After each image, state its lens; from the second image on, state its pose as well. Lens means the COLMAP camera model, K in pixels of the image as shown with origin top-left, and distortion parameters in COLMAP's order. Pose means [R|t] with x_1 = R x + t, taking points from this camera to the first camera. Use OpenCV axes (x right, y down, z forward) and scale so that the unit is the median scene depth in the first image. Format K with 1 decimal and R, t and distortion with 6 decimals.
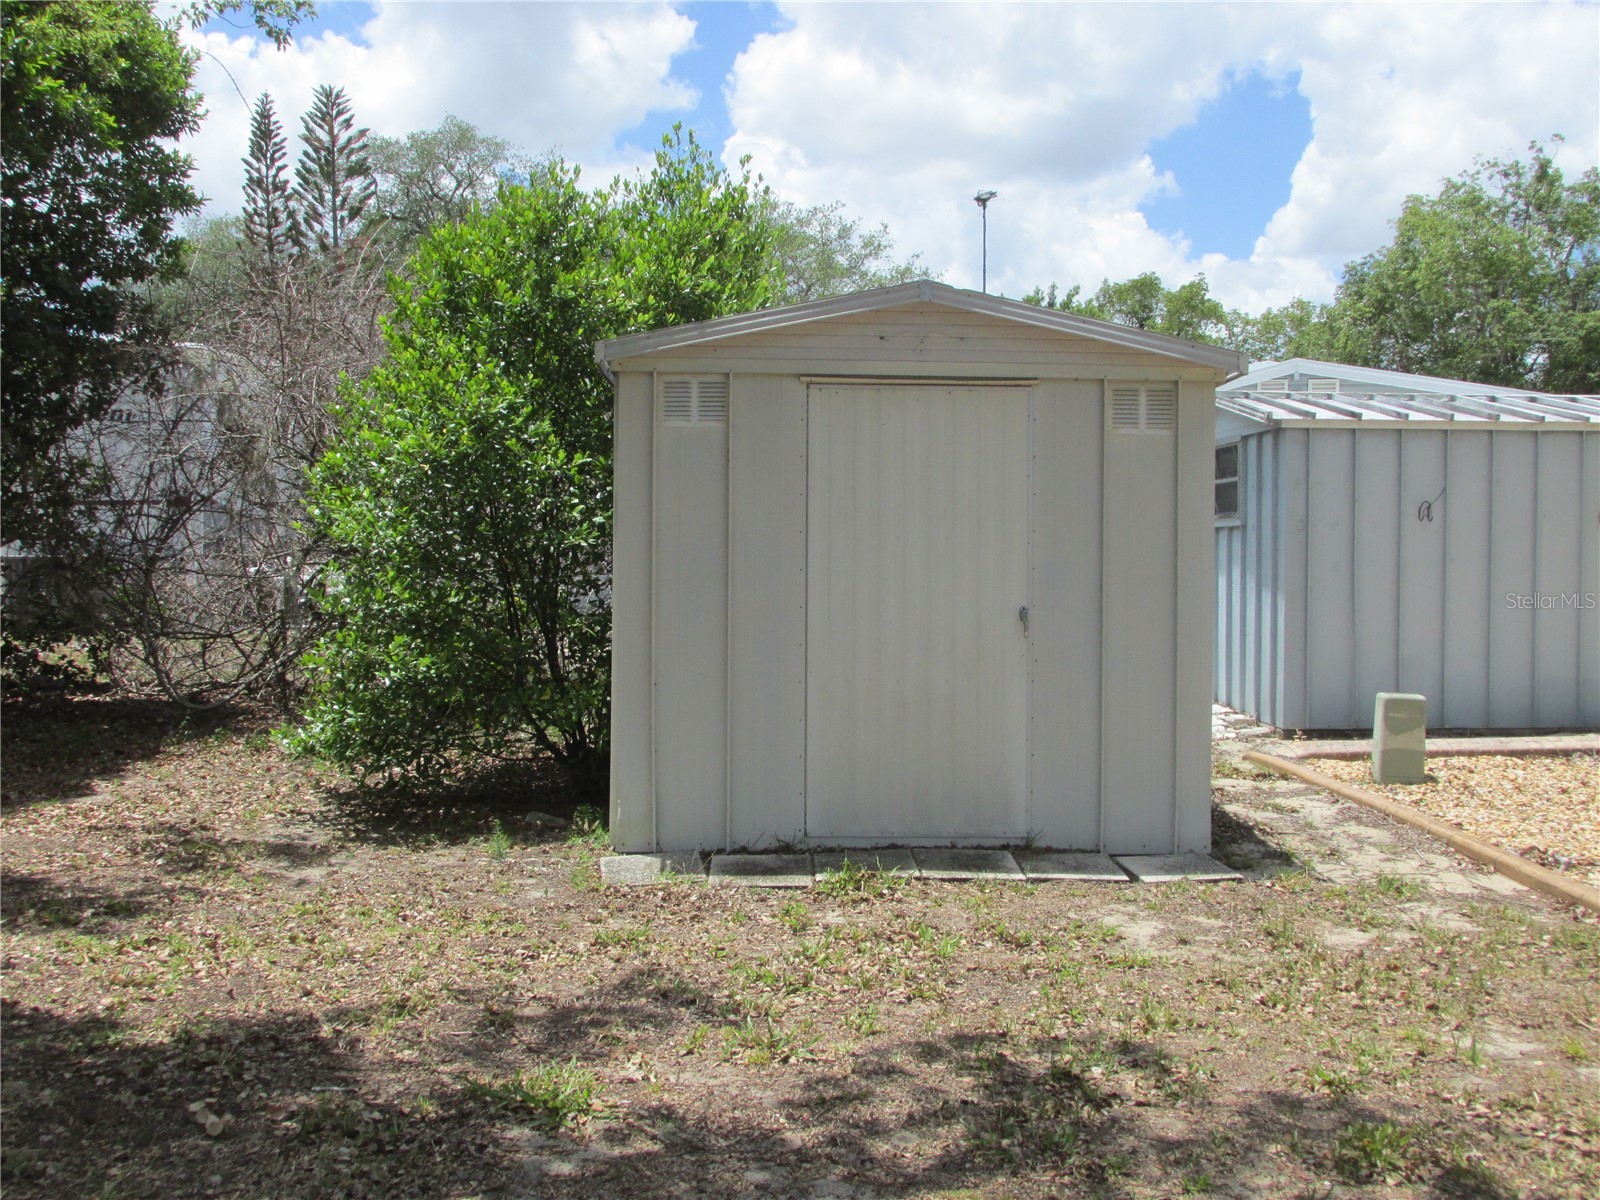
lens RADIAL K [[1620.4, 0, 800.0], [0, 1620.4, 600.0], [0, 0, 1]] dist [-0.044324, 0.018601]
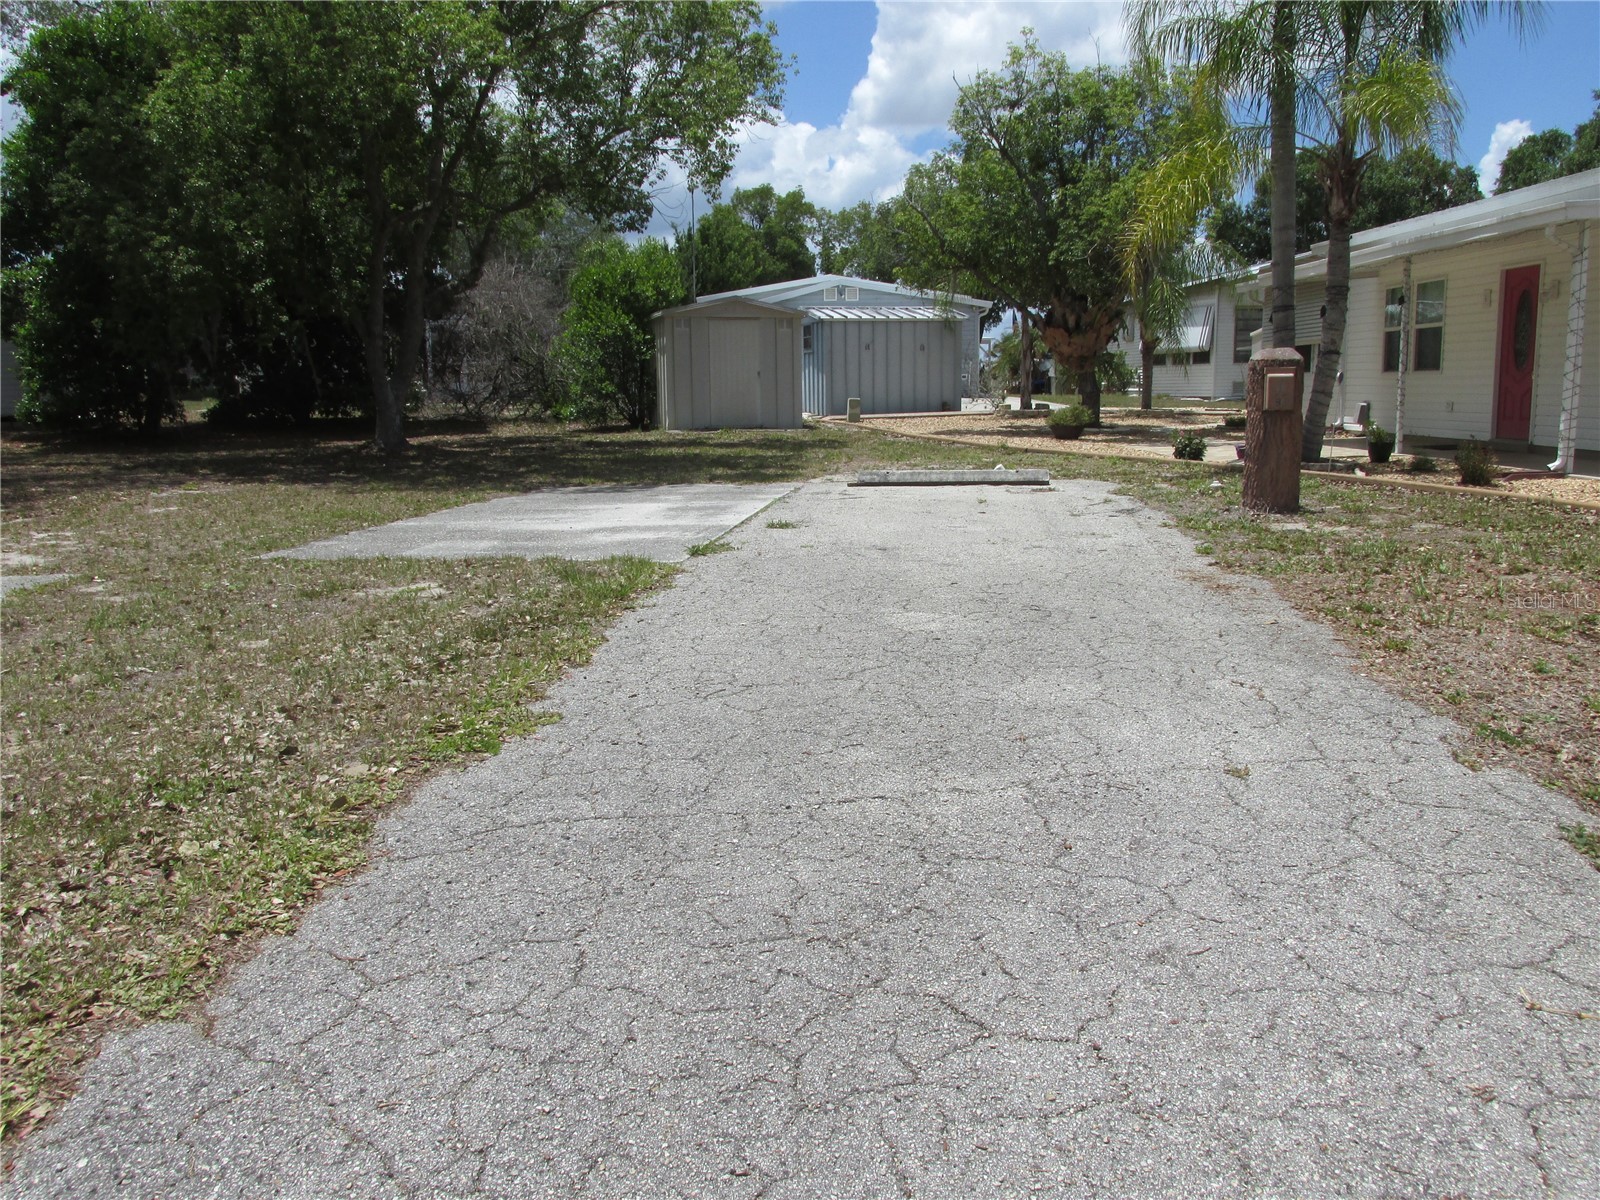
lens RADIAL K [[1355.6, 0, 803.2], [0, 1355.6, 593.0], [0, 0, 1]] dist [-0.024710, 0.008834]
pose [[0.970787, -0.051865, 0.234272, -0.398897], [0.021860, 0.991416, 0.128903, 0.081401], [-0.238947, -0.120016, 0.963587, -1.647439]]
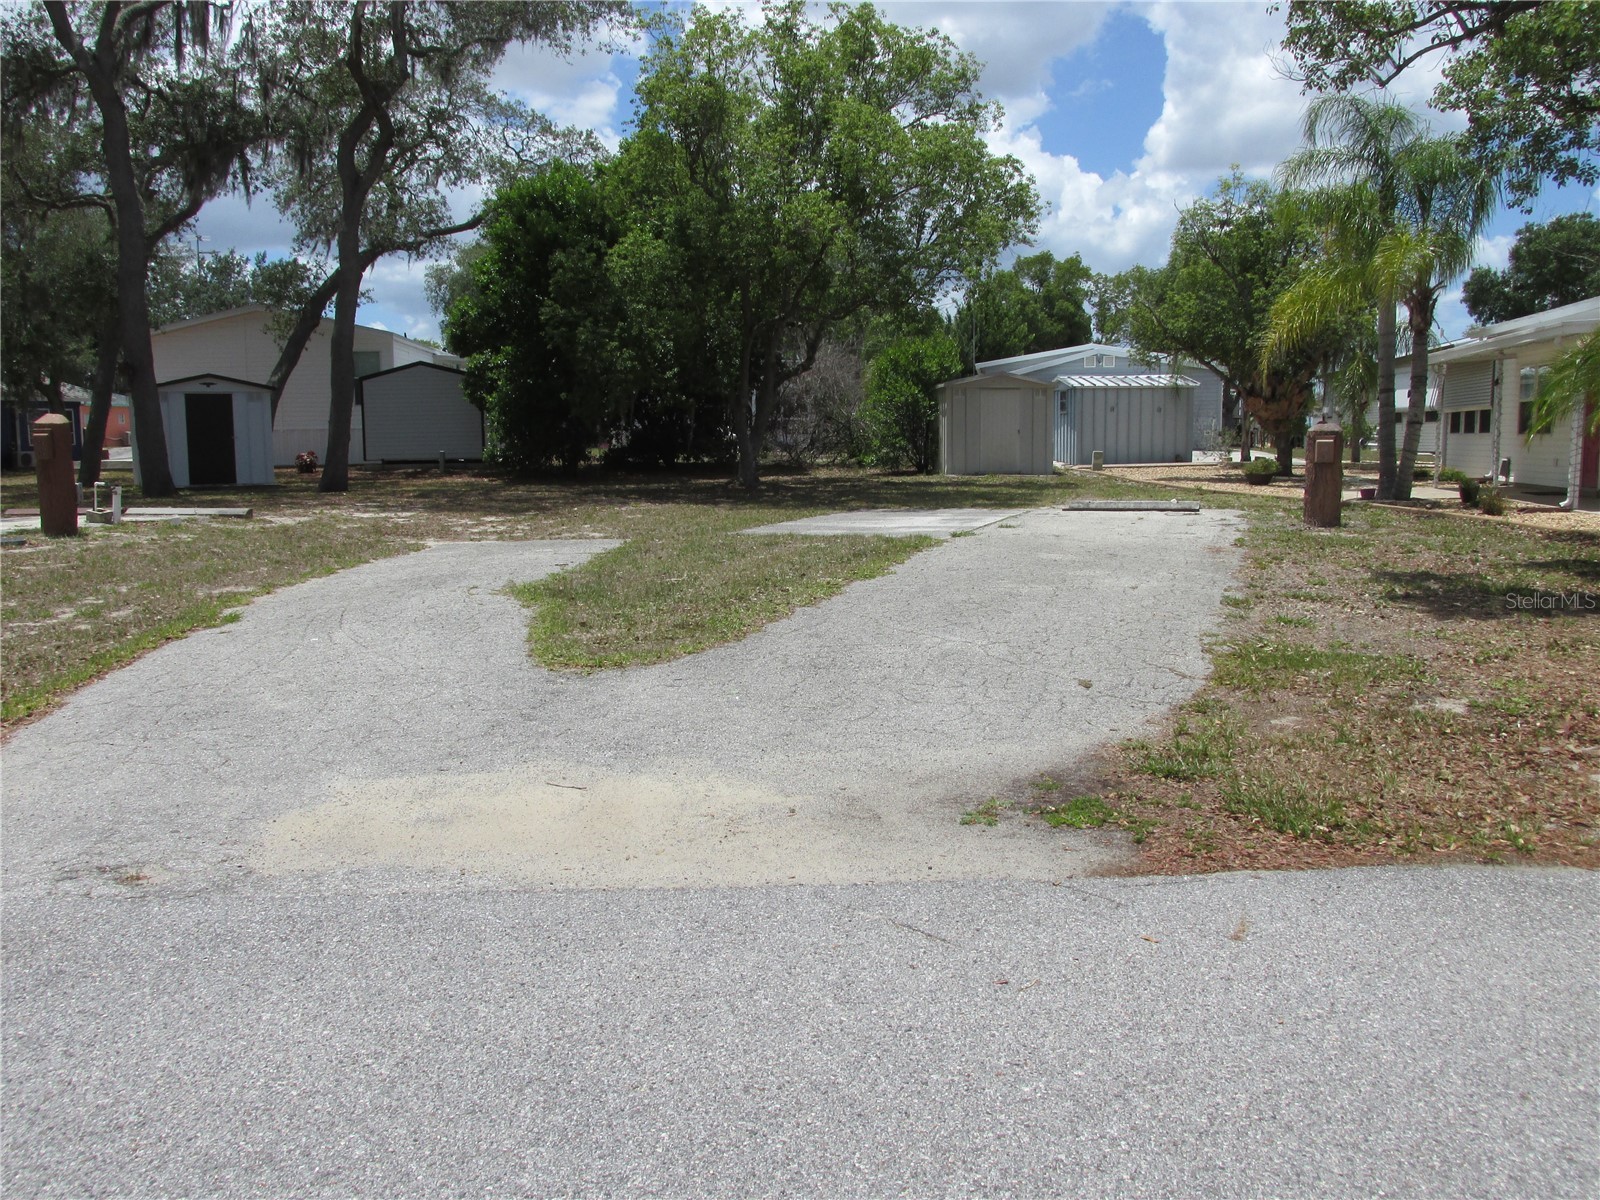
lens RADIAL K [[1355.6, 0, 803.2], [0, 1355.6, 593.0], [0, 0, 1]] dist [-0.024710, 0.008834]
pose [[0.999316, -0.015072, 0.033767, -0.485533], [0.011981, 0.995874, 0.089955, 0.086257], [-0.034984, -0.089489, 0.995373, -2.309982]]
